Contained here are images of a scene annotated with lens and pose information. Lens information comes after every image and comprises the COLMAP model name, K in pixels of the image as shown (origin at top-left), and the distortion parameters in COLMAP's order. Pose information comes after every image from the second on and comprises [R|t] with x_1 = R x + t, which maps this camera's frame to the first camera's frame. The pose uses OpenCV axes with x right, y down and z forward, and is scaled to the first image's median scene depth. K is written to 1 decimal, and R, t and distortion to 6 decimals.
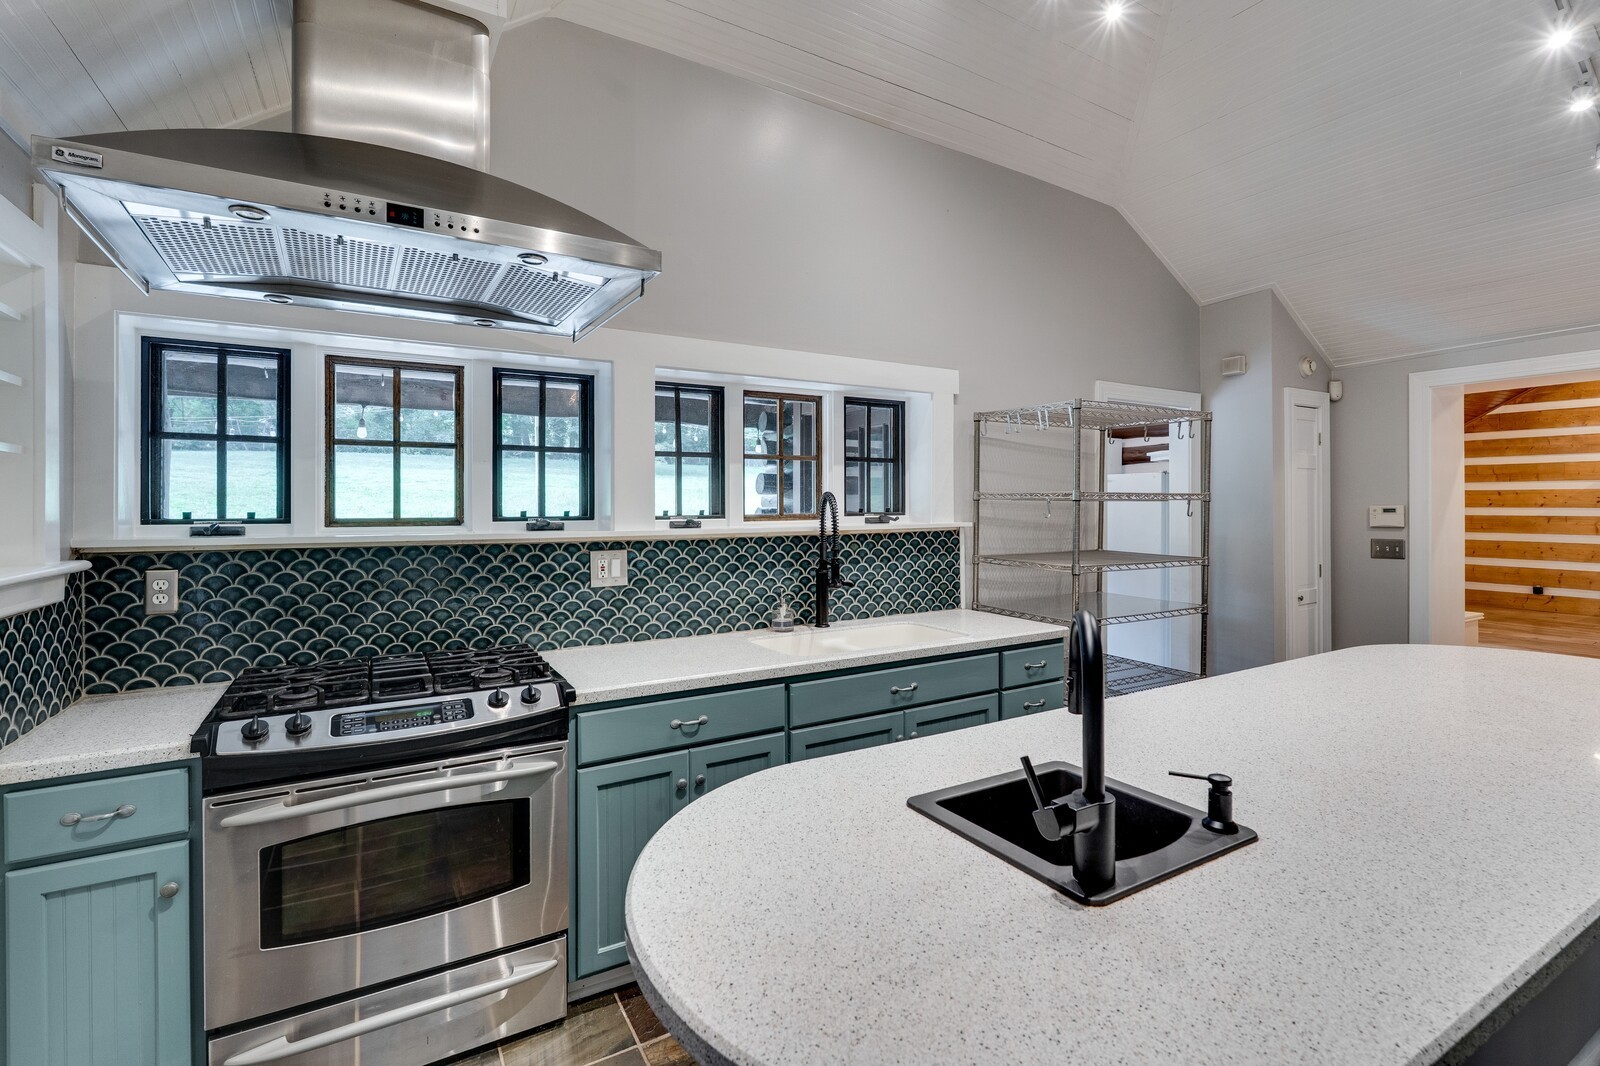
lens RADIAL K [[720.9, 0, 759.1], [0, 720.9, 507.6], [0, 0, 1]] dist [-0.008385, -0.000792]
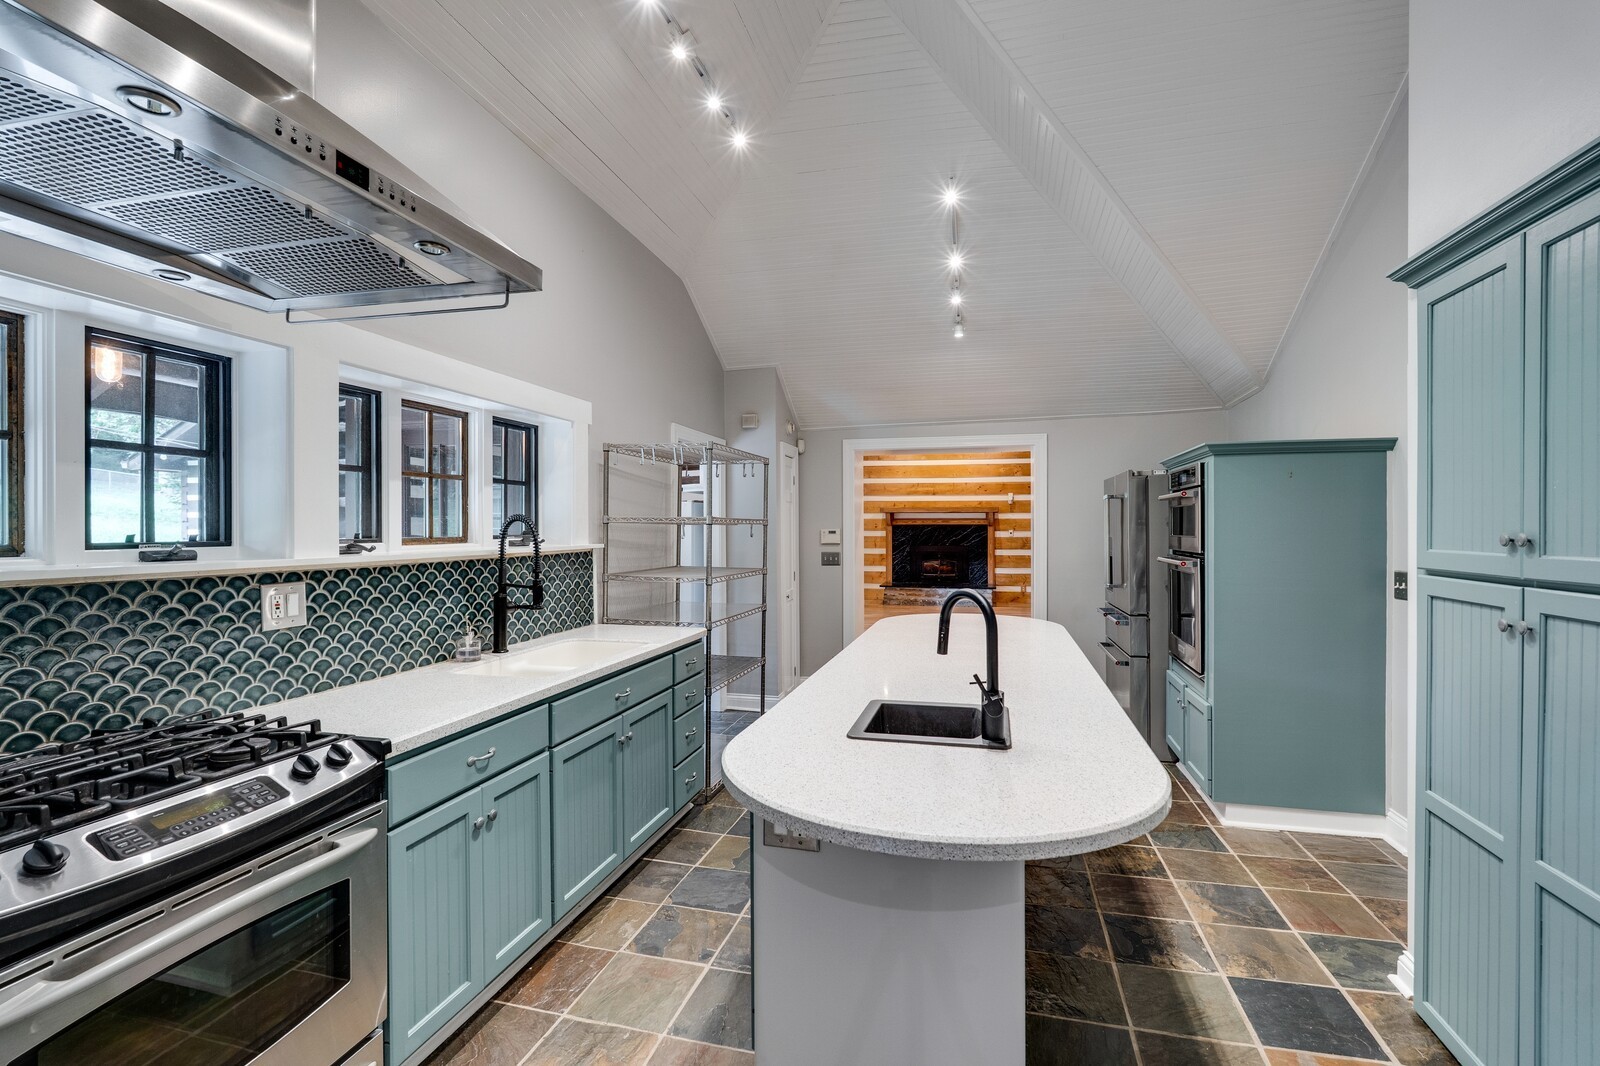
lens RADIAL K [[720.9, 0, 797.6], [0, 720.9, 531.2], [0, 0, 1]] dist [-0.008385, -0.000792]
pose [[0.705778, -0.002842, 0.708427, -0.333135], [0.004854, 0.999988, -0.000824, 0.004570], [-0.708416, 0.004020, 0.705783, 0.031373]]
